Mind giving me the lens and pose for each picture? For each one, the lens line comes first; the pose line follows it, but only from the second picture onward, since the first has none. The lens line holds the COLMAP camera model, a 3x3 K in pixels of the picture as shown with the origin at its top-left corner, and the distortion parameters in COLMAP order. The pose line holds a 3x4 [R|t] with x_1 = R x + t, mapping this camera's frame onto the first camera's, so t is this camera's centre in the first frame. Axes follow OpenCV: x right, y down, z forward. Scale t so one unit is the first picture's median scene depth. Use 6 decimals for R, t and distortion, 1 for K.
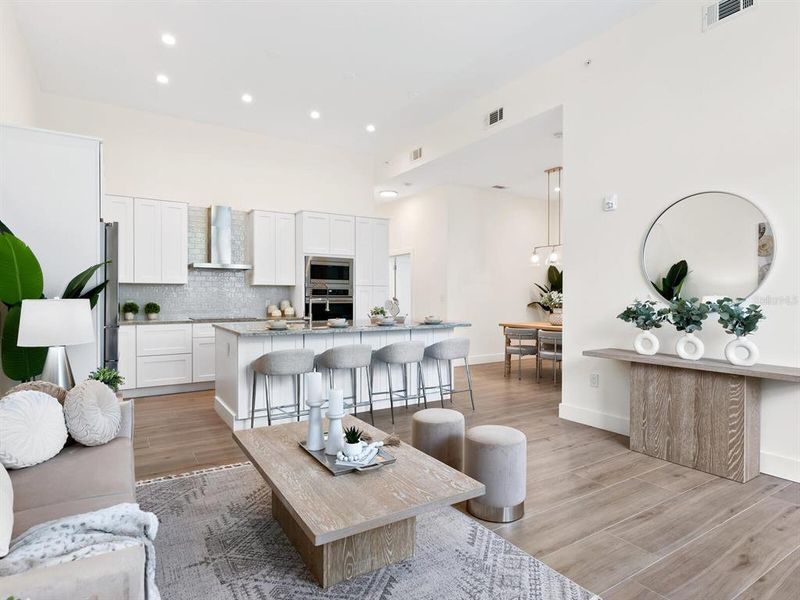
lens RADIAL K [[455.2, 0, 413.1], [0, 455.2, 302.5], [0, 0, 1]] dist [0.002146, 0.000550]
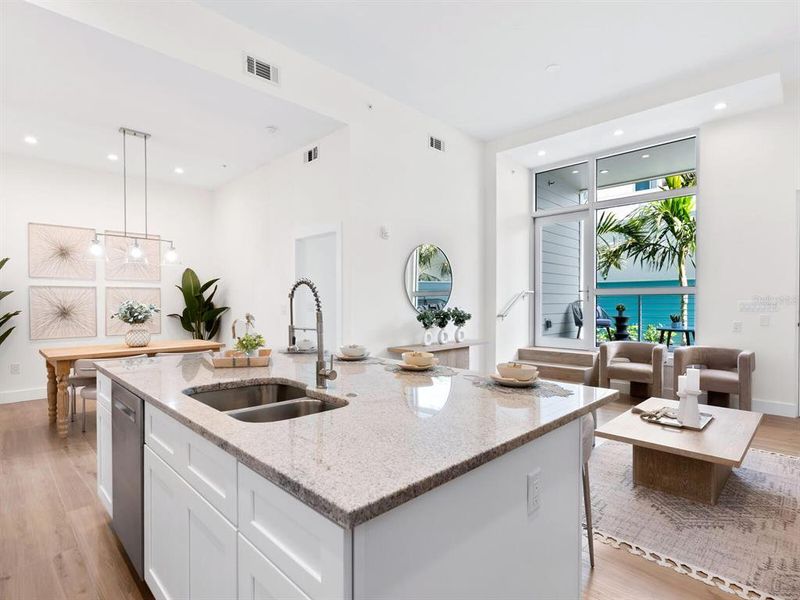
lens RADIAL K [[405.0, 0, 400.5], [0, 405.0, 310.1], [0, 0, 1]] dist [-0.006780, -0.000065]
pose [[-0.199503, -0.017372, 0.979743, -0.819118], [0.014420, 0.999683, 0.020662, -0.033317], [-0.979791, 0.018250, -0.199189, 1.428868]]
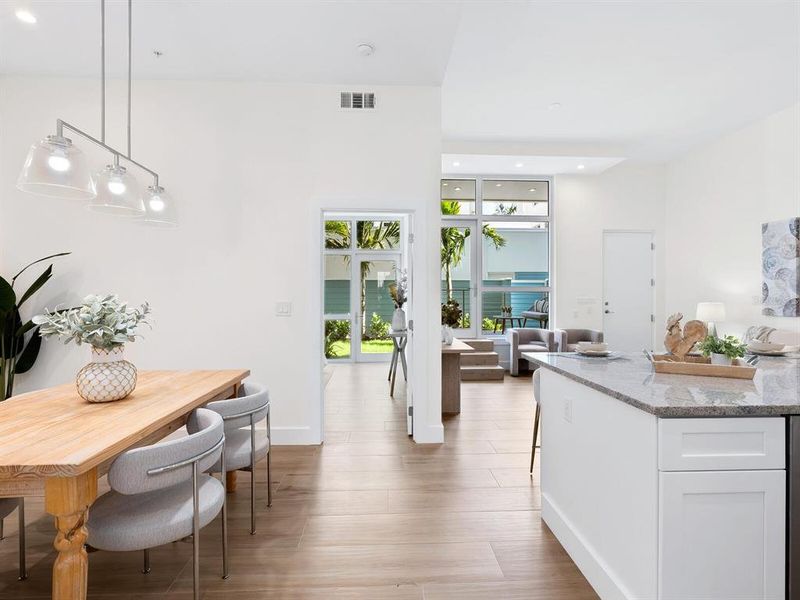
lens RADIAL K [[414.8, 0, 400.0], [0, 414.8, 300.0], [0, 0, 1]] dist [-0.010500, -0.000097]
pose [[-0.861267, -0.003582, 0.508139, 0.014686], [0.006591, 0.999812, 0.018218, -0.050116], [-0.508109, 0.019040, -0.861082, 2.345294]]
